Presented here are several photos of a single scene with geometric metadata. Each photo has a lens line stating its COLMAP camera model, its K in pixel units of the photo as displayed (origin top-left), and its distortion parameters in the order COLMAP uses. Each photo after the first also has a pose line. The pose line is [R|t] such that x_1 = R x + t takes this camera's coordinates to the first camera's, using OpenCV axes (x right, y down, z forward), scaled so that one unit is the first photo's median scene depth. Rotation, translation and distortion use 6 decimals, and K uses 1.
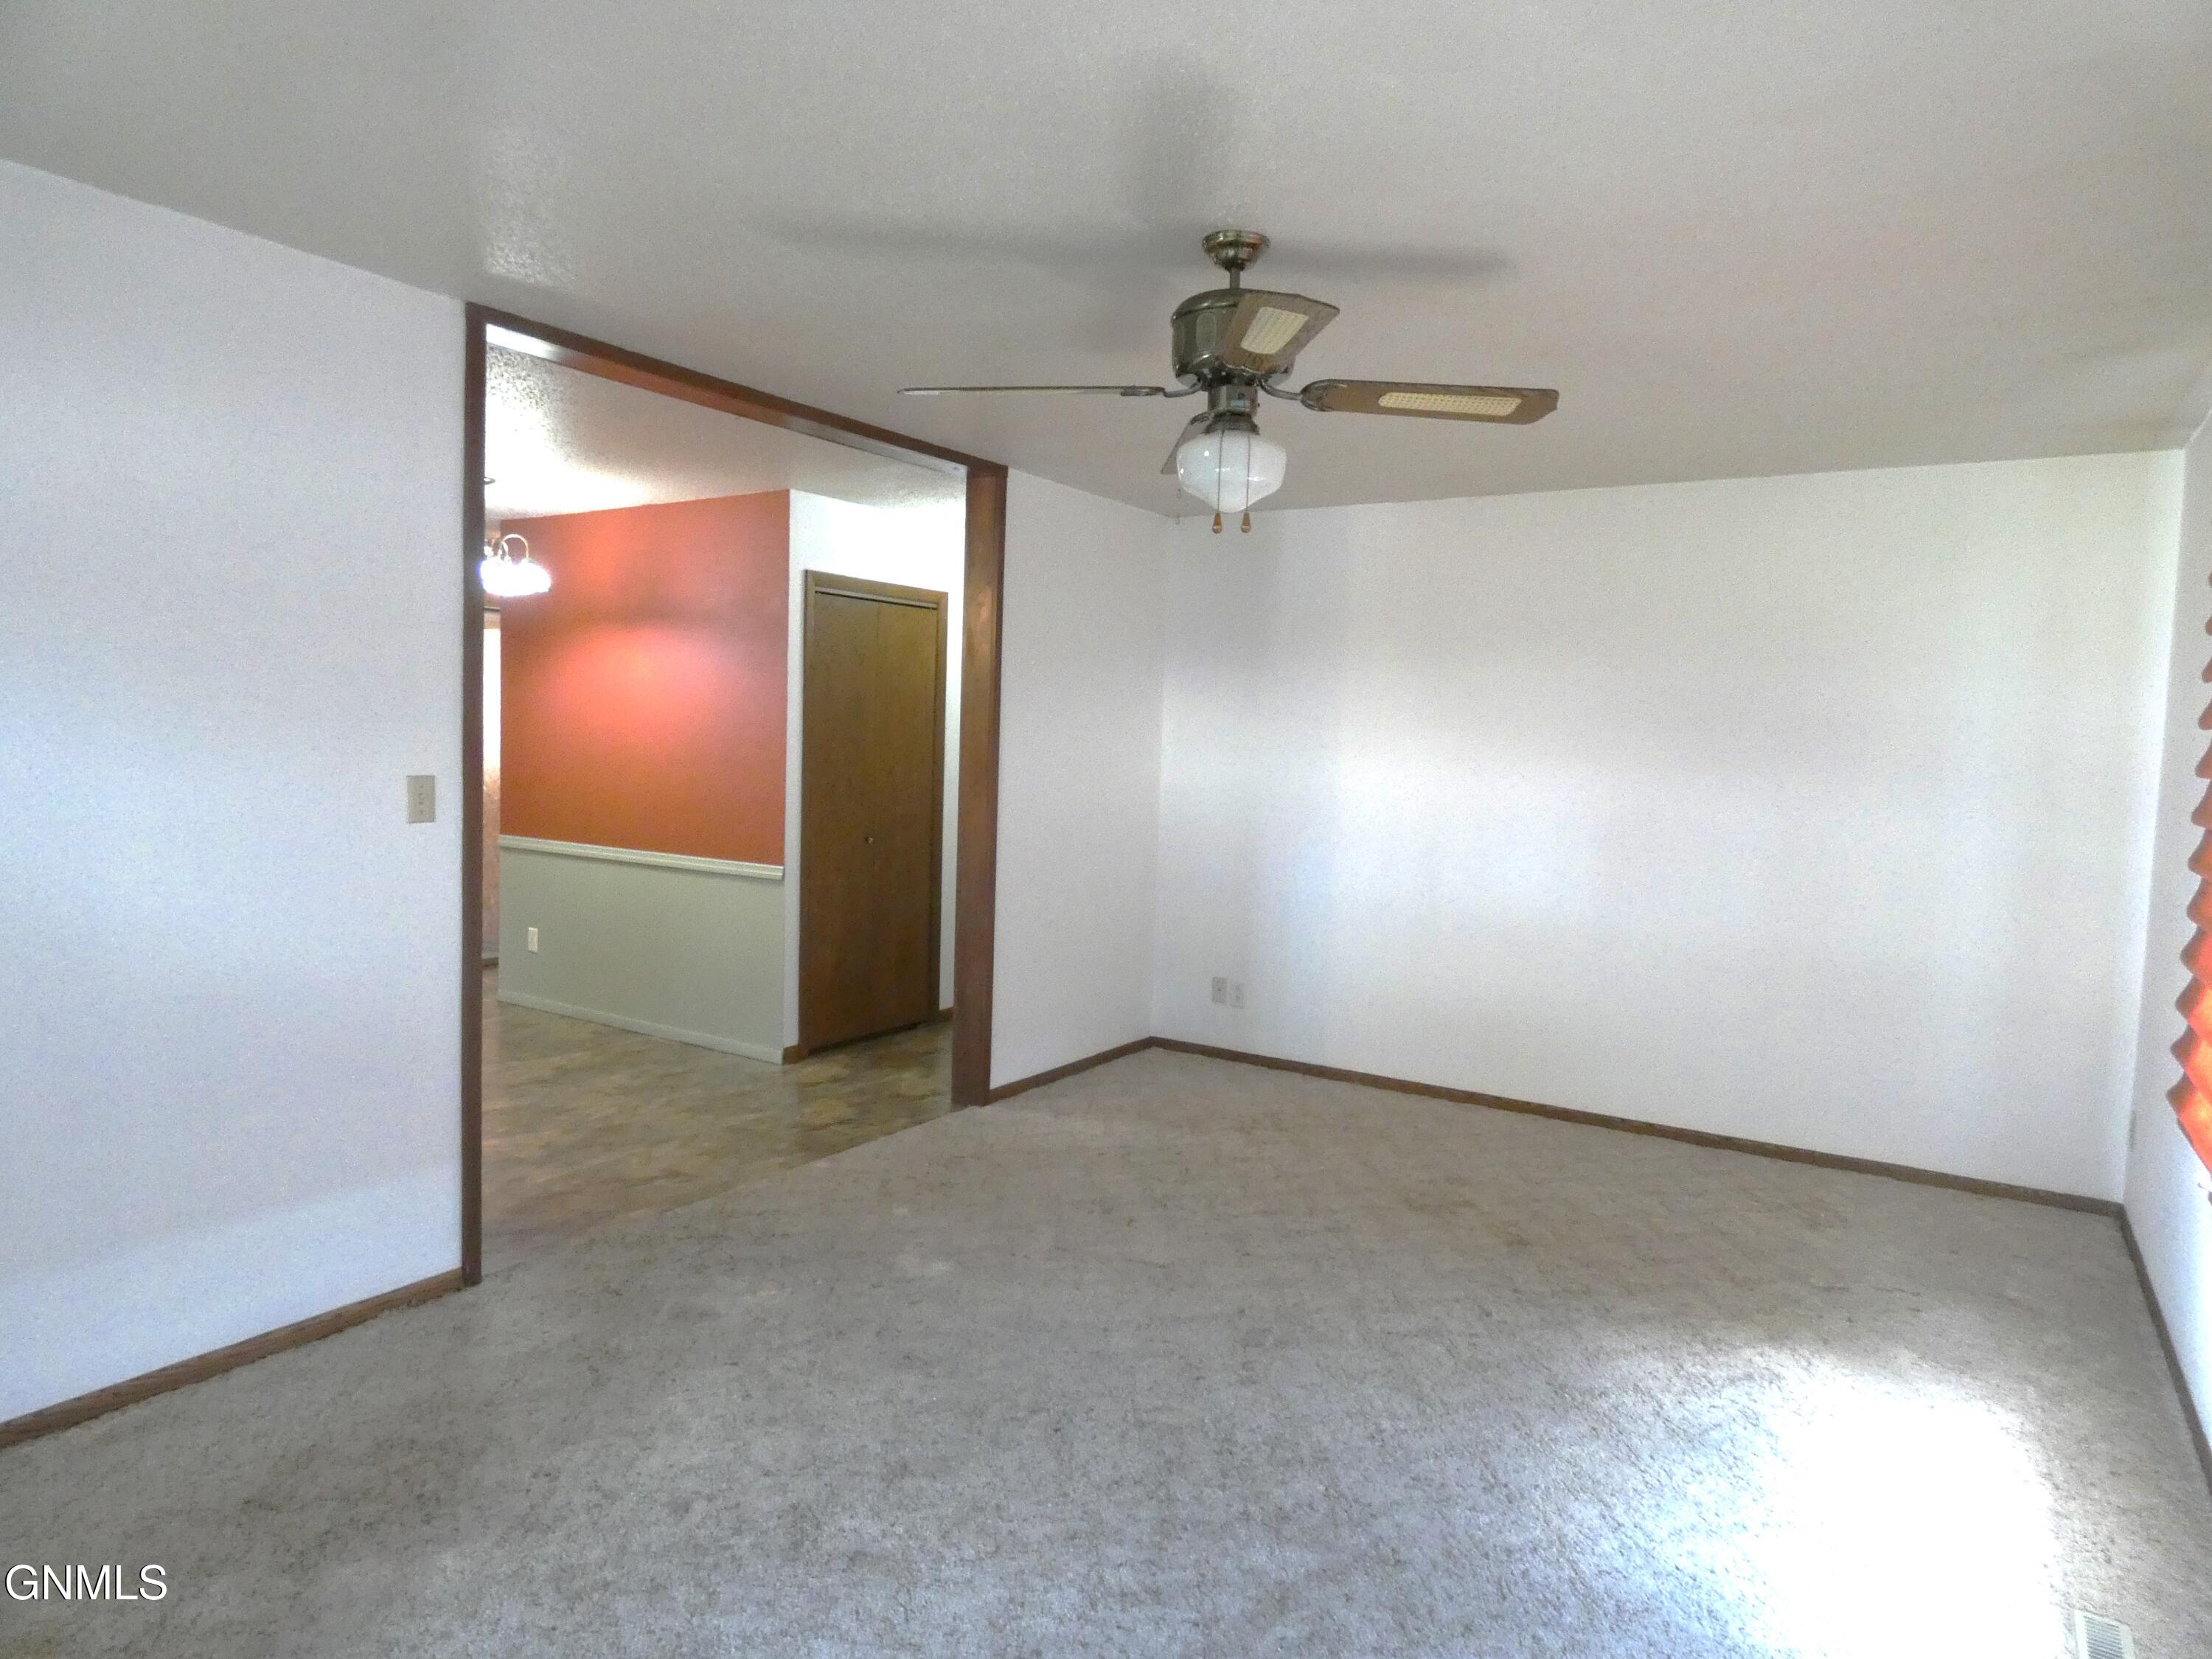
lens RADIAL K [[1295.2, 0, 1134.6], [0, 1295.2, 829.9], [0, 0, 1]] dist [-0.004234, -0.001038]
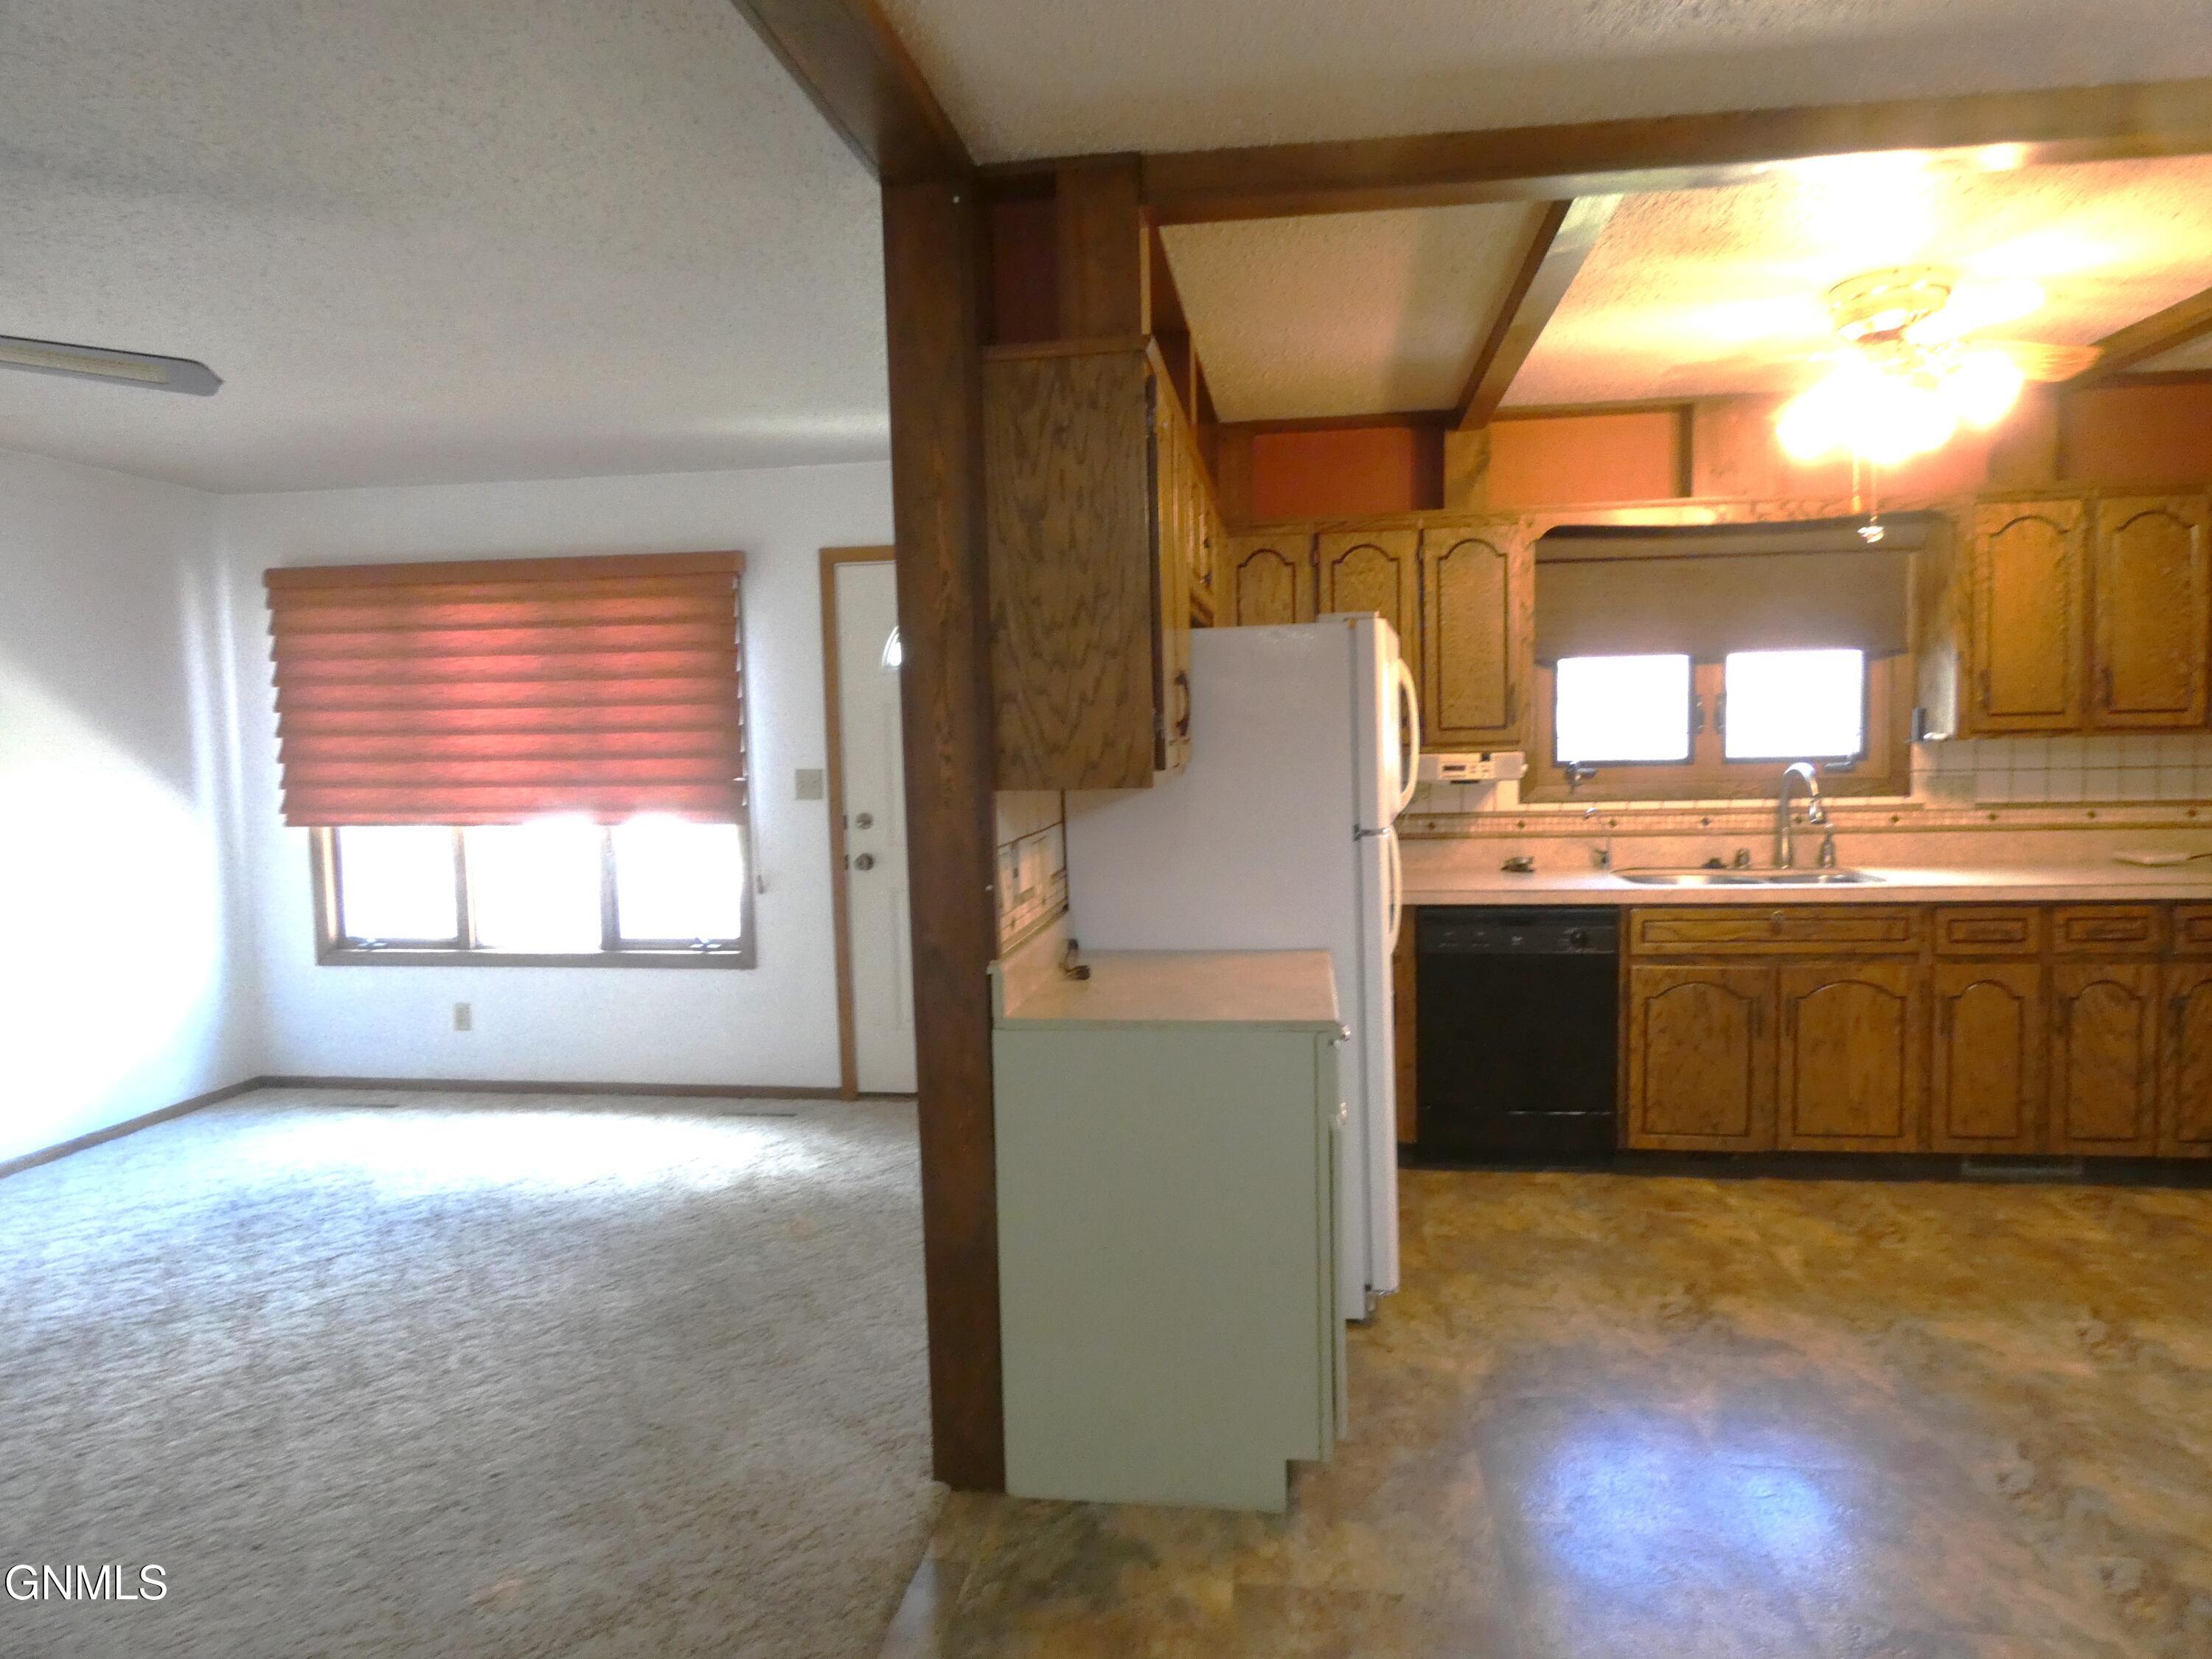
lens RADIAL K [[1312.2, 0, 1122.0], [0, 1312.2, 825.2], [0, 0, 1]] dist [-0.011100, 0.004624]
pose [[-0.916992, 0.015382, -0.398610, -0.315452], [-0.034386, 0.992489, 0.117403, -0.115230], [0.397422, 0.121364, -0.909575, 1.694790]]
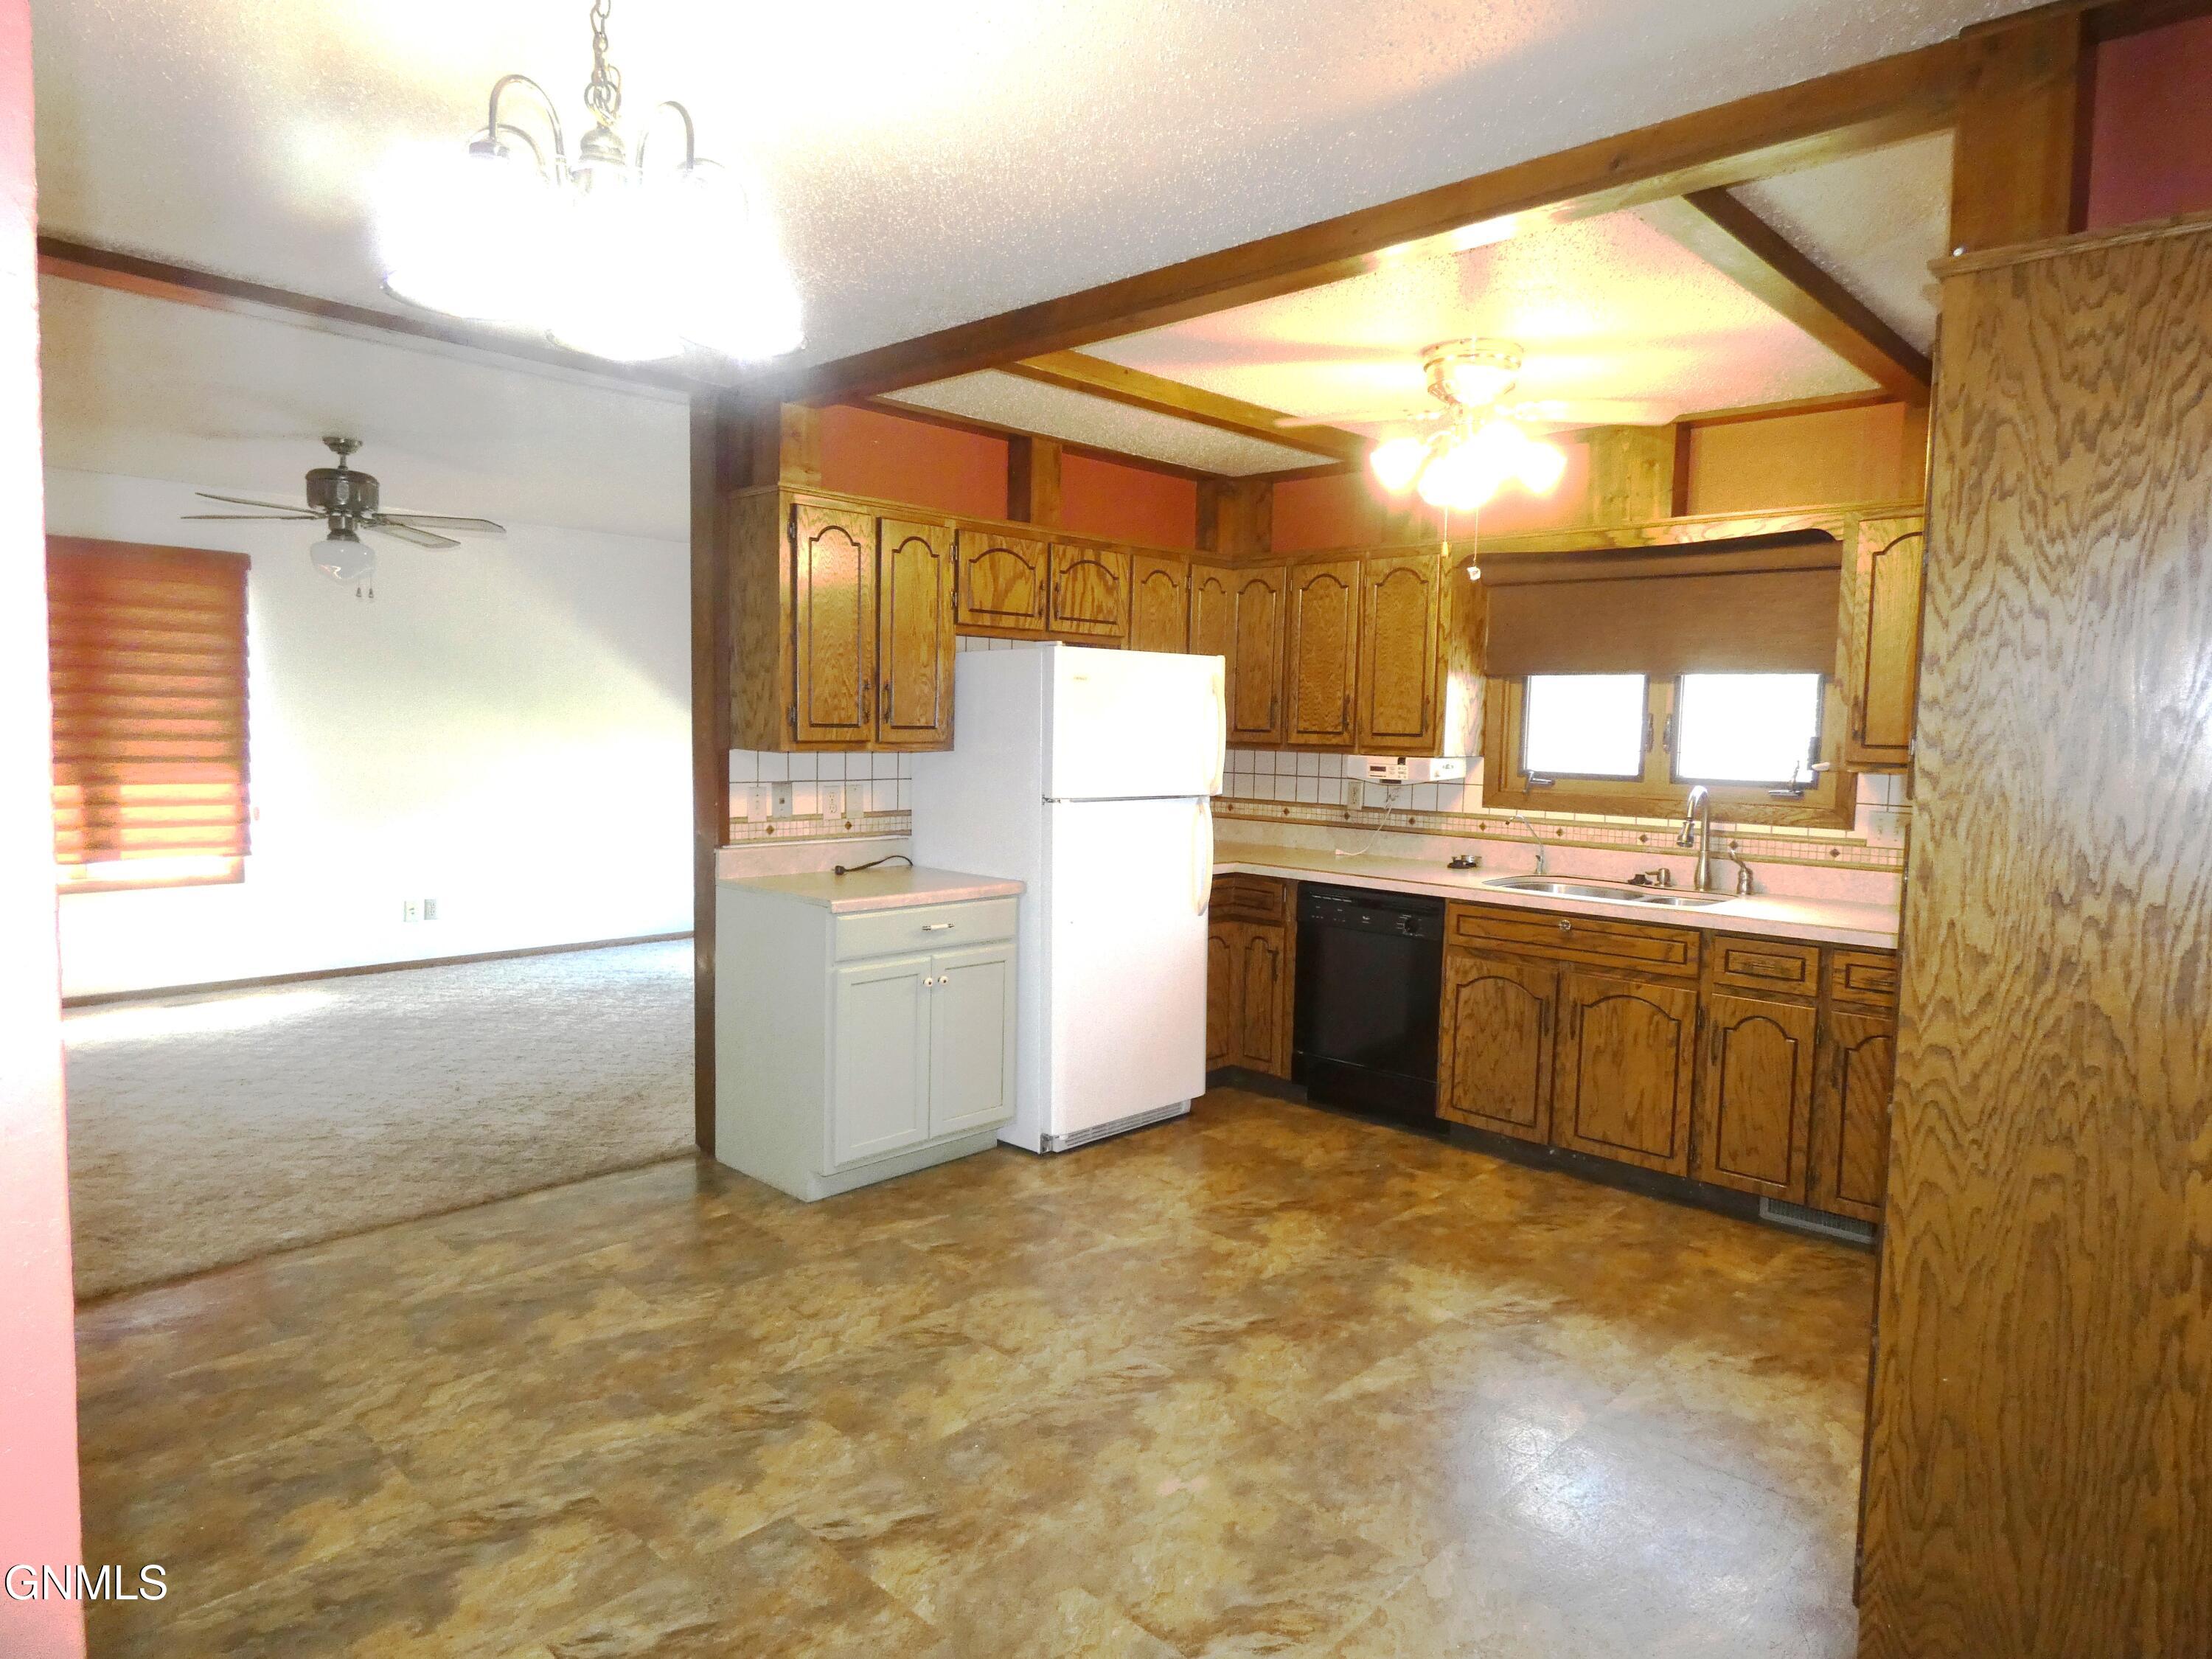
lens RADIAL K [[1306.3, 0, 1114.2], [0, 1306.3, 833.1], [0, 0, 1]] dist [-0.000938, -0.011171]
pose [[-0.977832, -0.072060, 0.196601, -1.154137], [-0.041151, 0.986742, 0.156996, -0.179647], [-0.205307, 0.145425, -0.967833, 2.149980]]
